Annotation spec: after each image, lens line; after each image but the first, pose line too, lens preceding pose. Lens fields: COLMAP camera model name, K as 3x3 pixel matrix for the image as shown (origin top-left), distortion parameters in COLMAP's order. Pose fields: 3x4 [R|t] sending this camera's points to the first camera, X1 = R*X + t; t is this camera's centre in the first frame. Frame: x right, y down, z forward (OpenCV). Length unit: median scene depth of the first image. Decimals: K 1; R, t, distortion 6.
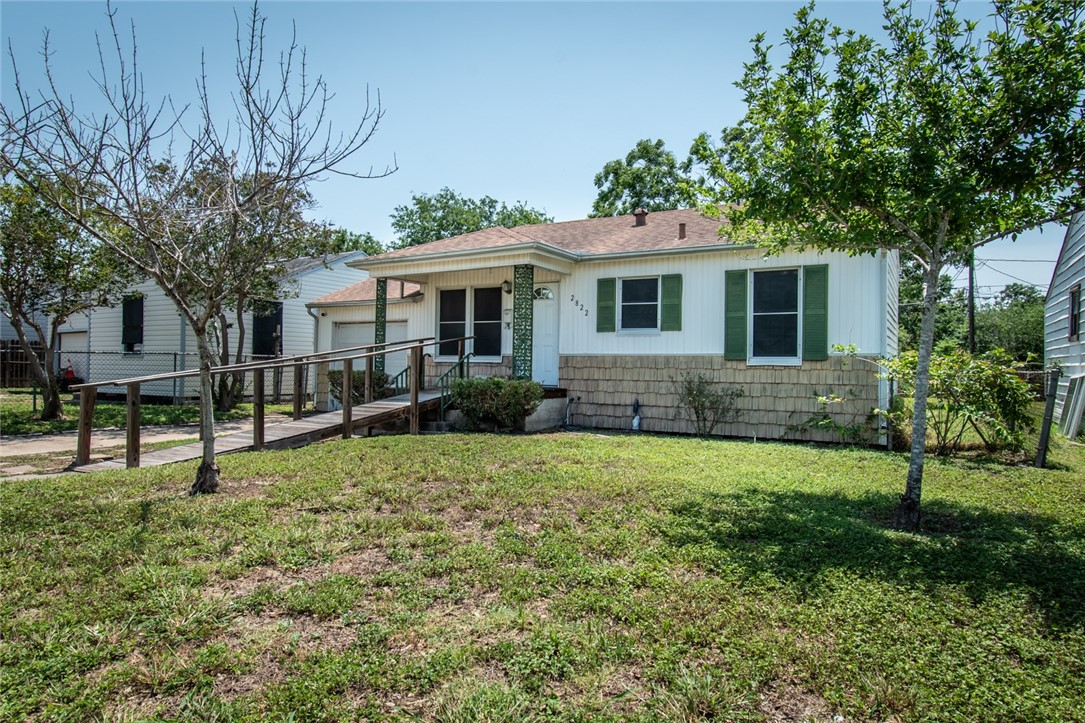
lens RADIAL K [[768.6, 0, 542.5], [0, 768.6, 361.5], [0, 0, 1]] dist [0.003854, 0.000688]
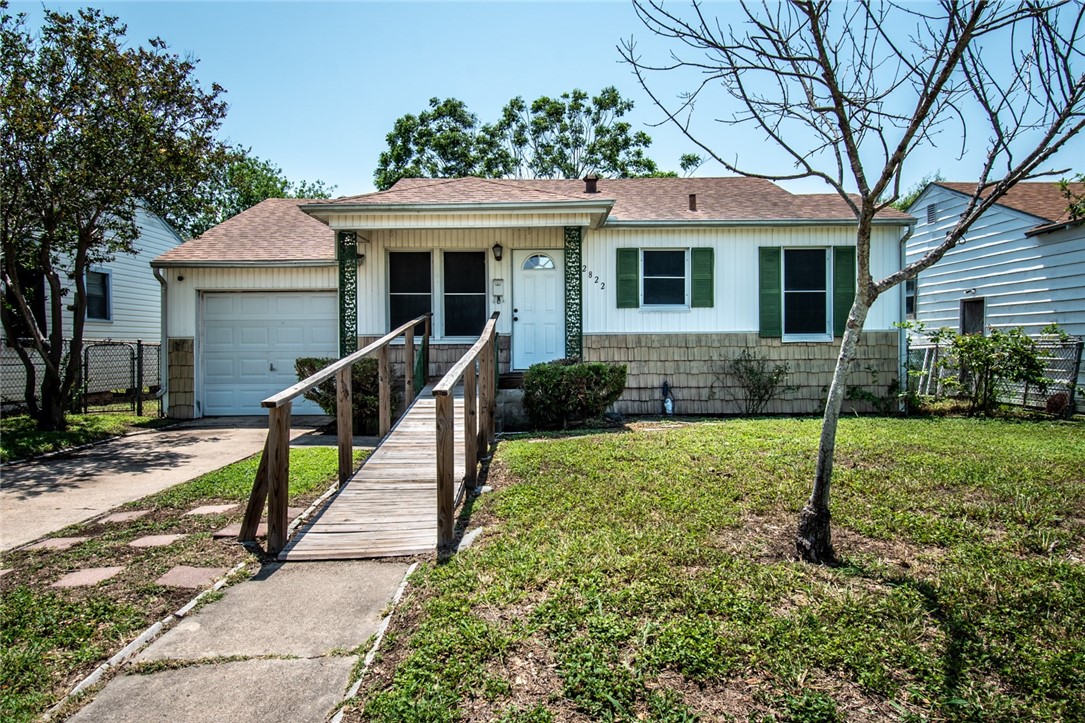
lens RADIAL K [[768.6, 0, 542.5], [0, 768.6, 361.5], [0, 0, 1]] dist [0.003854, 0.000688]
pose [[0.823887, -0.028870, 0.566018, -0.526583], [0.013884, 0.999430, 0.030766, -0.004920], [-0.566583, -0.017489, 0.823819, 0.324372]]
